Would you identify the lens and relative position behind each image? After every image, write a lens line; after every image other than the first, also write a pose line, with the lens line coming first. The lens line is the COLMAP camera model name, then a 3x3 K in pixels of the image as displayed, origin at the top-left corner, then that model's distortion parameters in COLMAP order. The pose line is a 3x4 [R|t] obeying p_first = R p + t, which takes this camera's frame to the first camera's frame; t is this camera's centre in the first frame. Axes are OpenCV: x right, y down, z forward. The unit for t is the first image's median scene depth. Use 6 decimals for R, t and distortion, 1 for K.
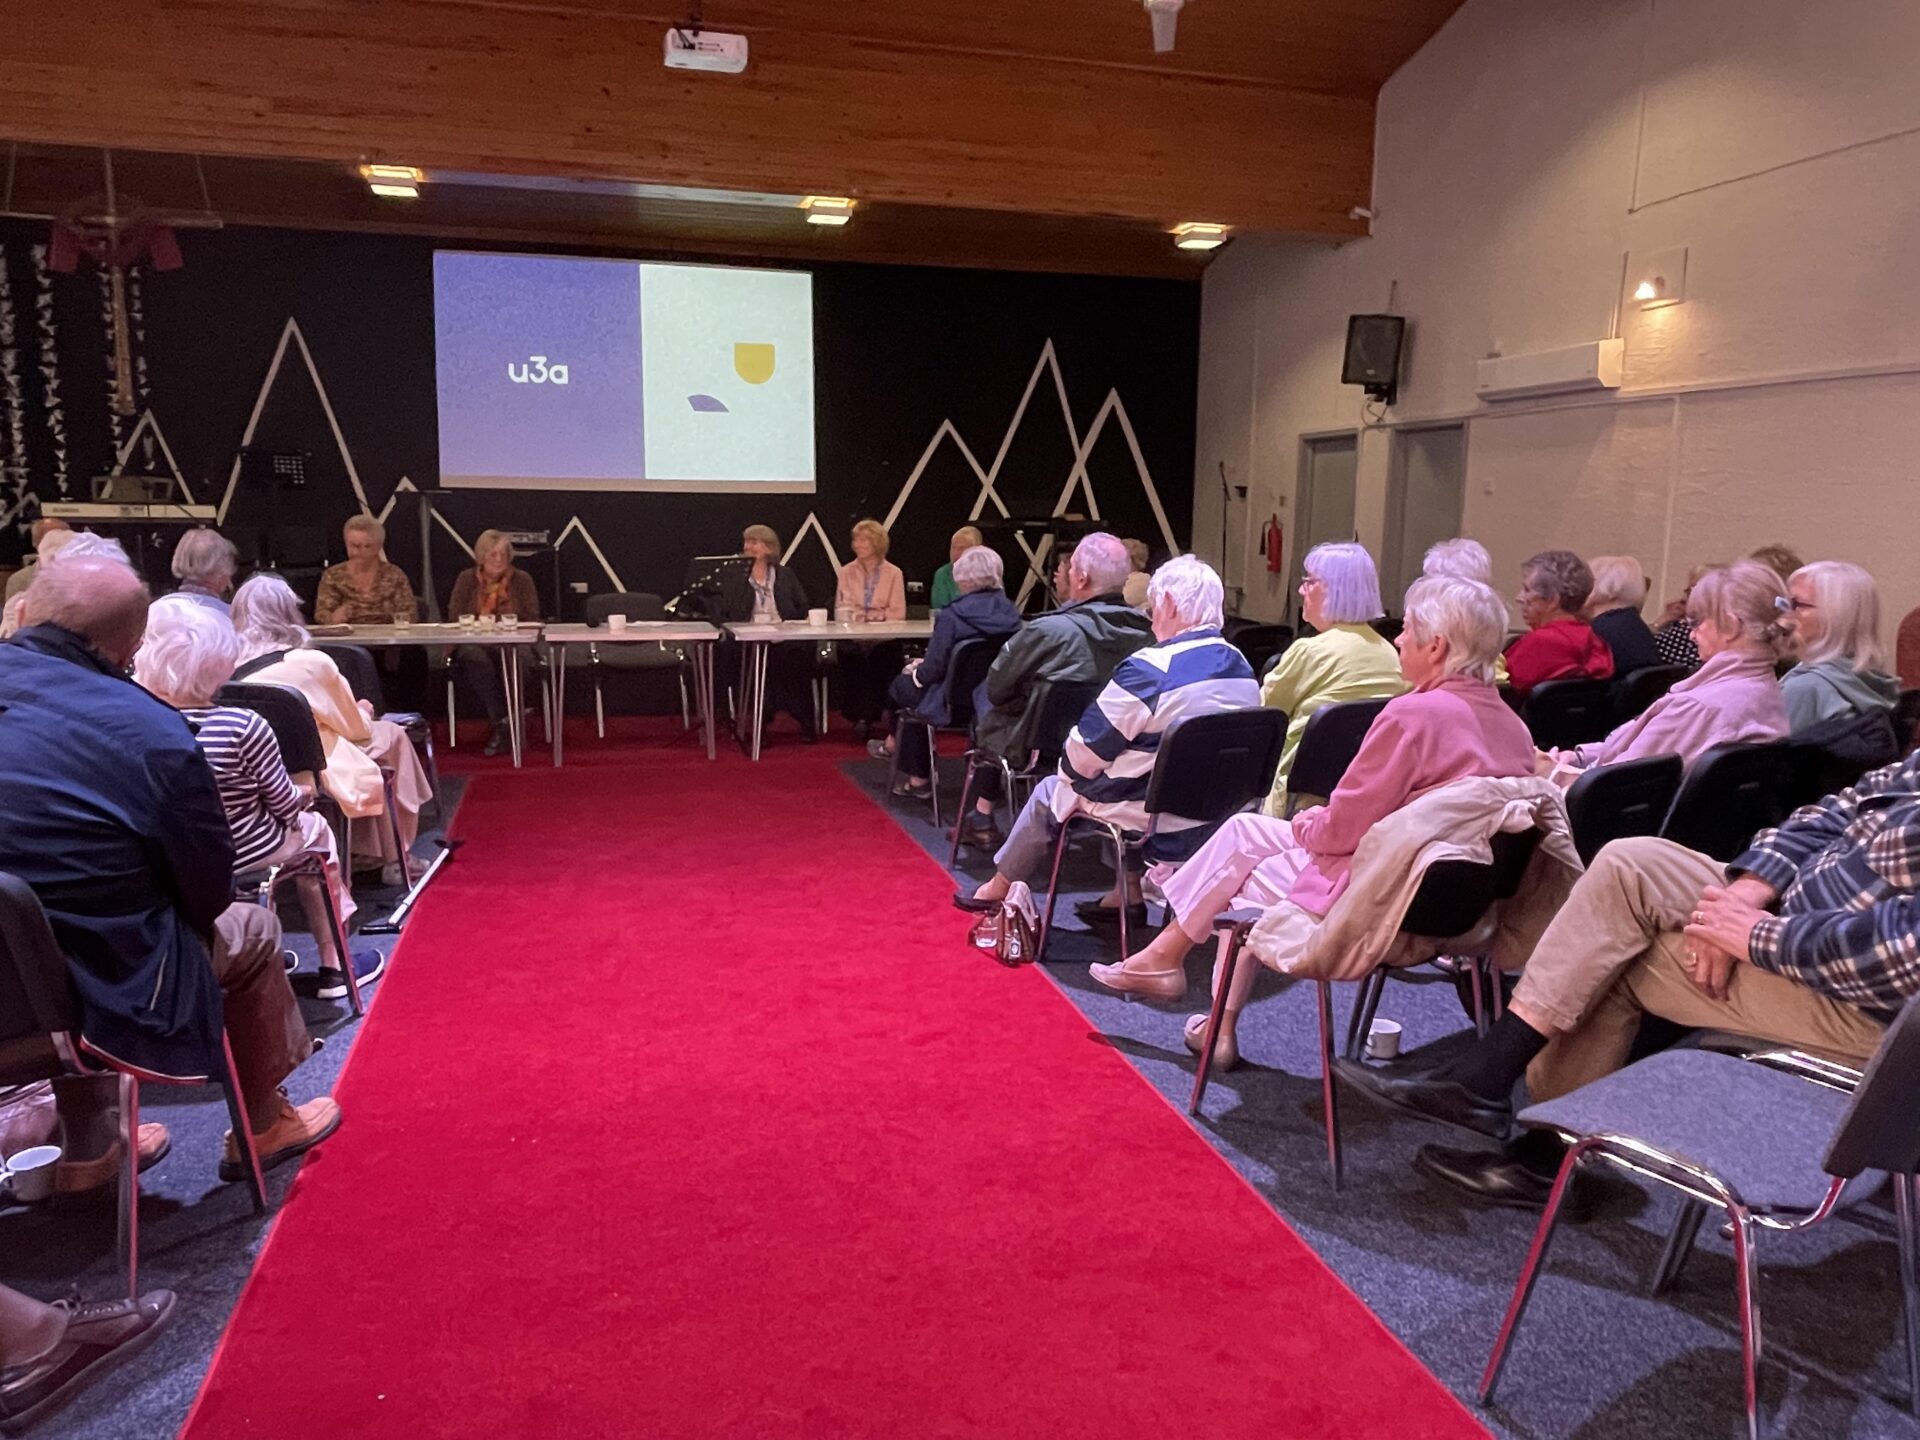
lens RADIAL K [[1325.1, 0, 931.8], [0, 1325.1, 730.3], [0, 0, 1]] dist [0.014909, -0.027726]
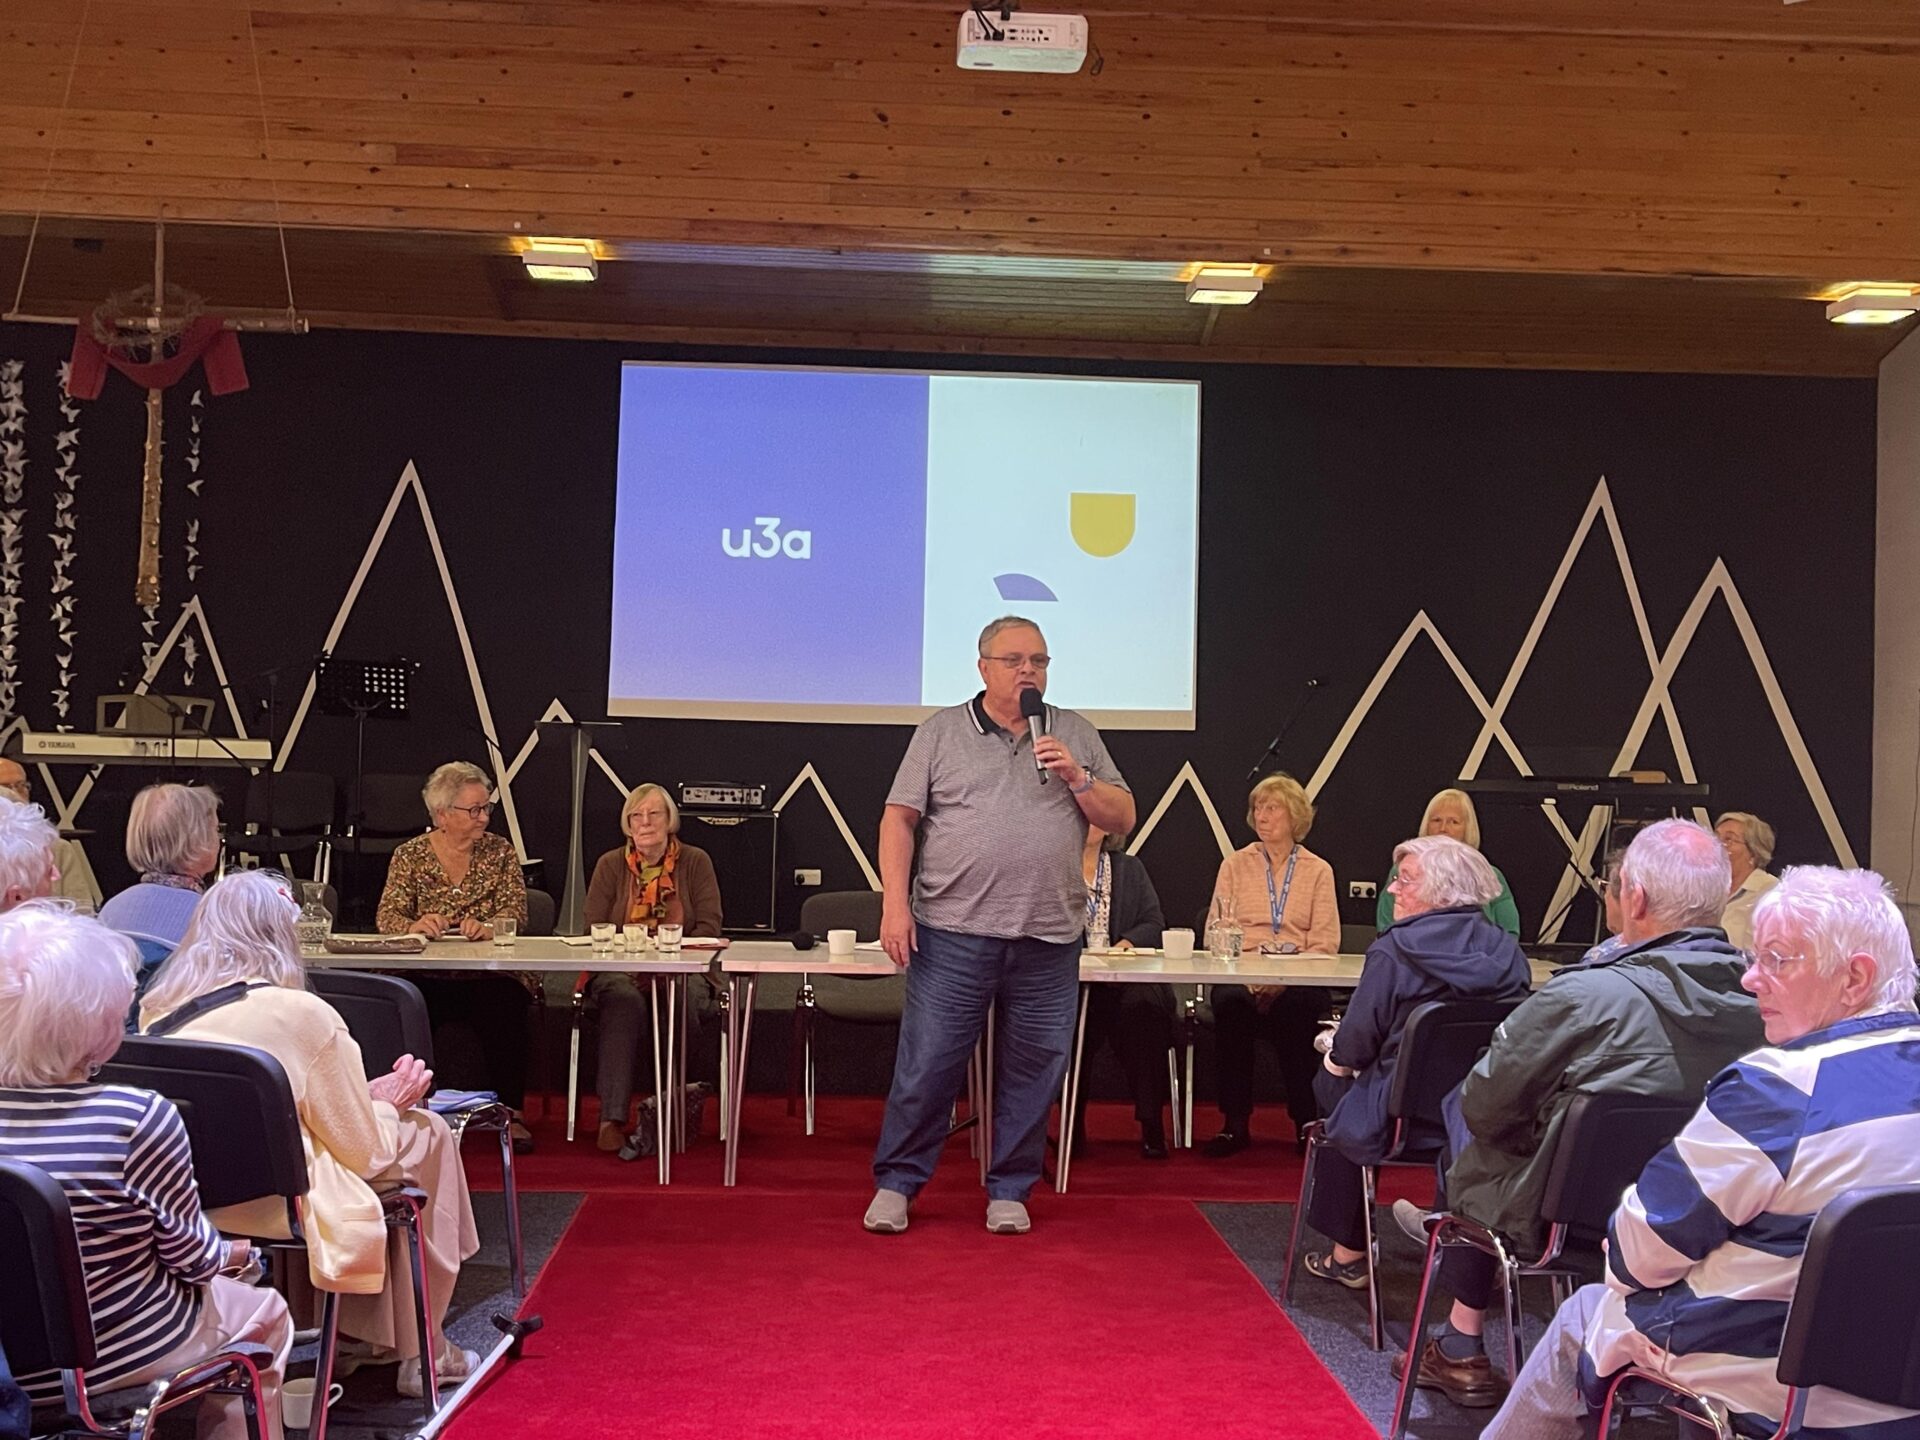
lens RADIAL K [[2167.6, 0, 949.9], [0, 2167.6, 720.8], [0, 0, 1]] dist [0.055265, 0.000000]
pose [[0.978337, 0.010781, -0.206737, 0.009962], [-0.047585, 0.983614, -0.173892, -0.010200], [0.201475, 0.179962, 0.962820, 0.041296]]
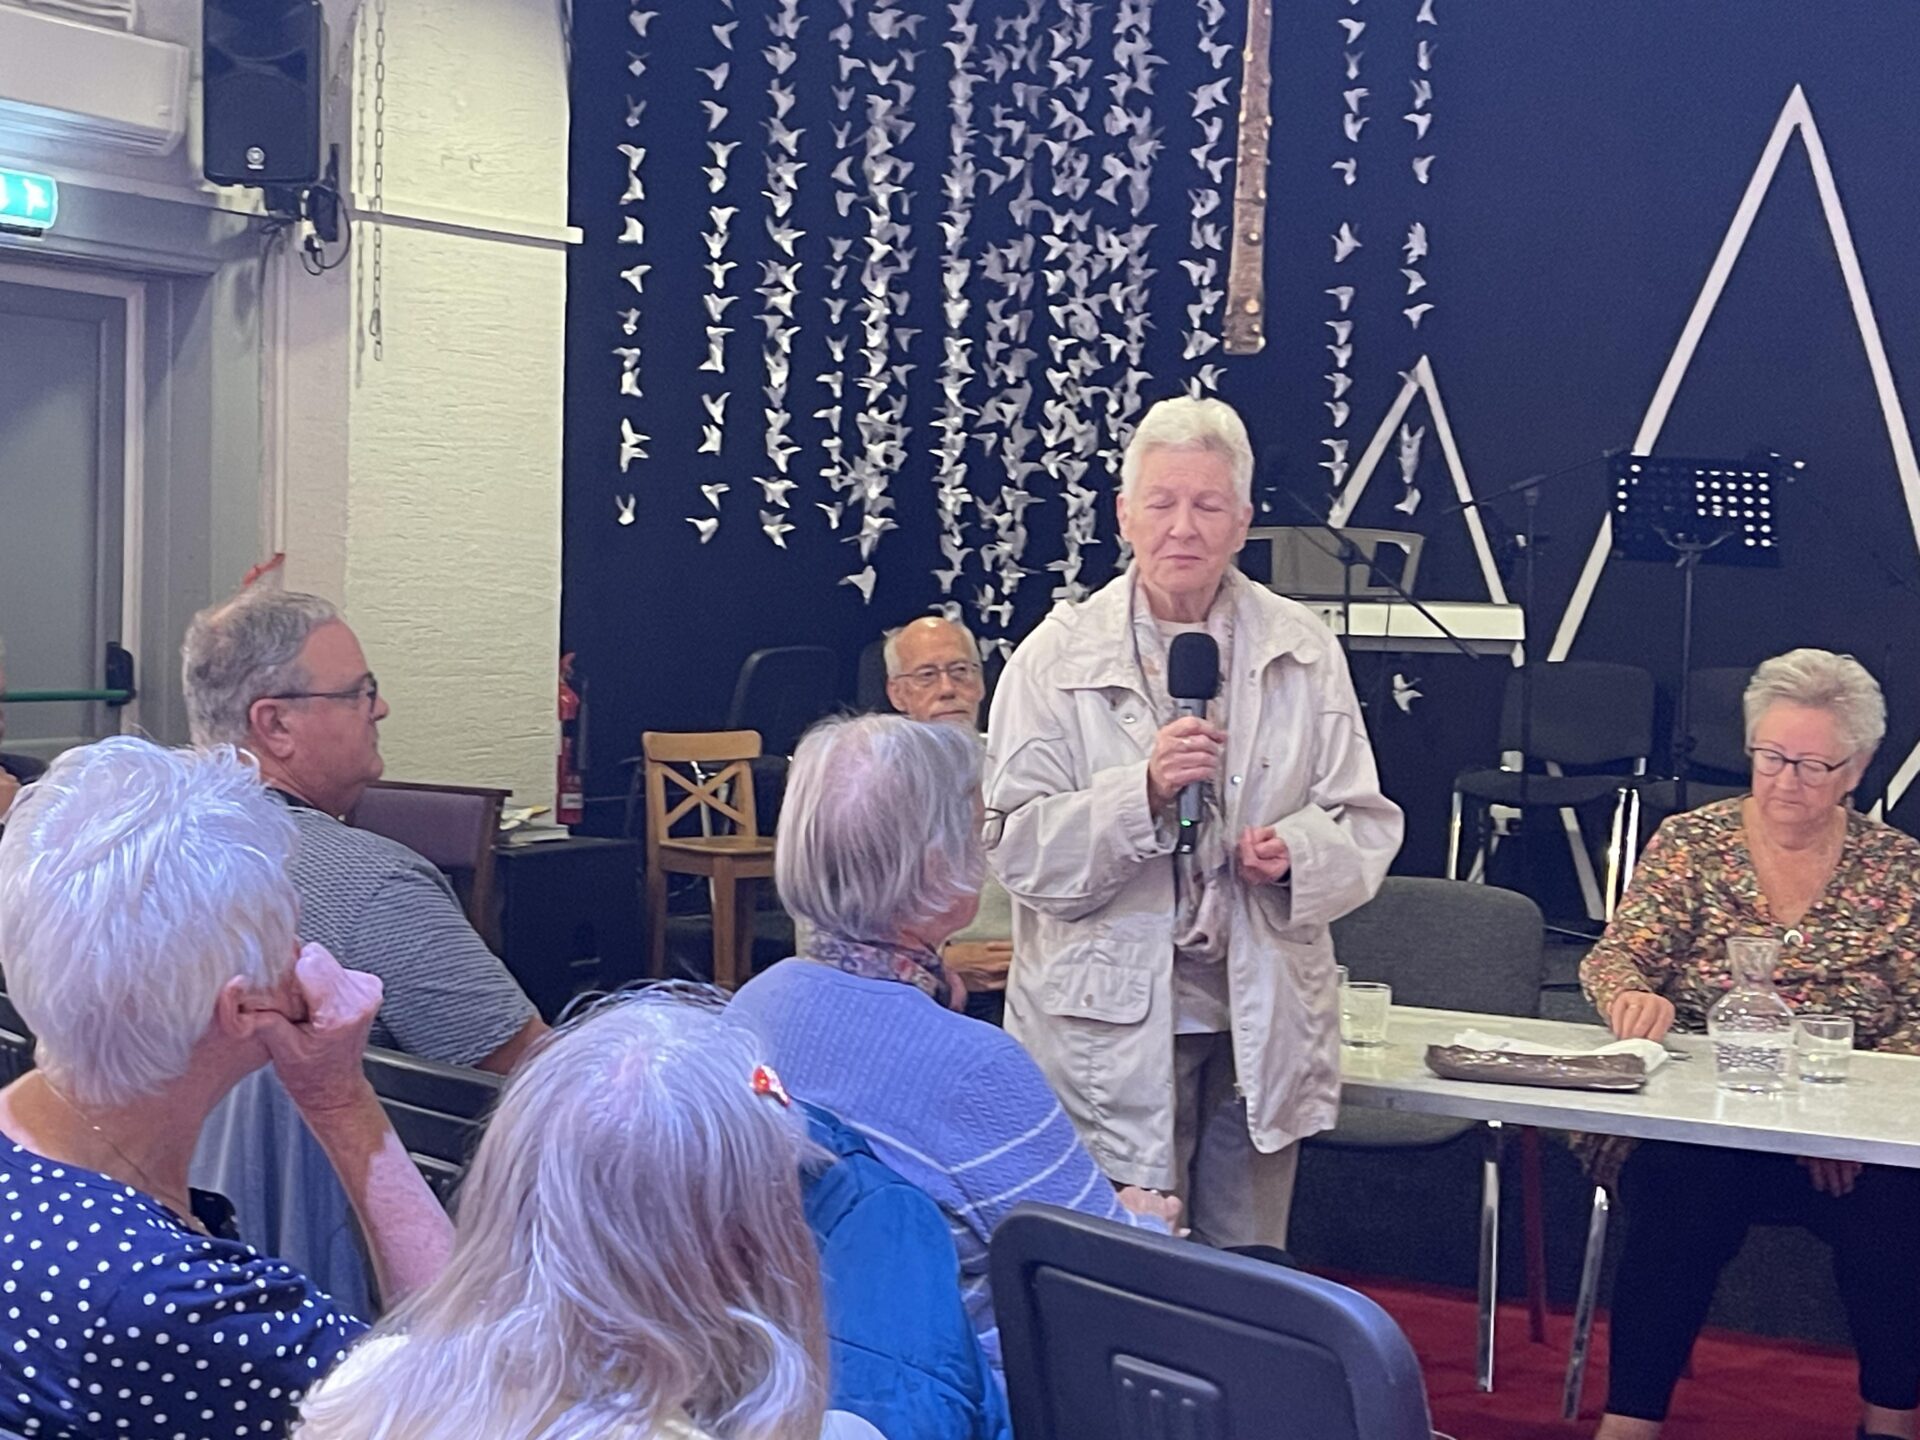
lens RADIAL K [[3119.7, 0, 946.5], [0, 3119.7, 688.0], [0, 0, 1]] dist [0.106999, 0.000000]
pose [[0.727851, 0.030198, -0.685070, -0.084388], [-0.125996, 0.987911, -0.090318, -0.061850], [0.674061, 0.152054, 0.722856, 0.343649]]
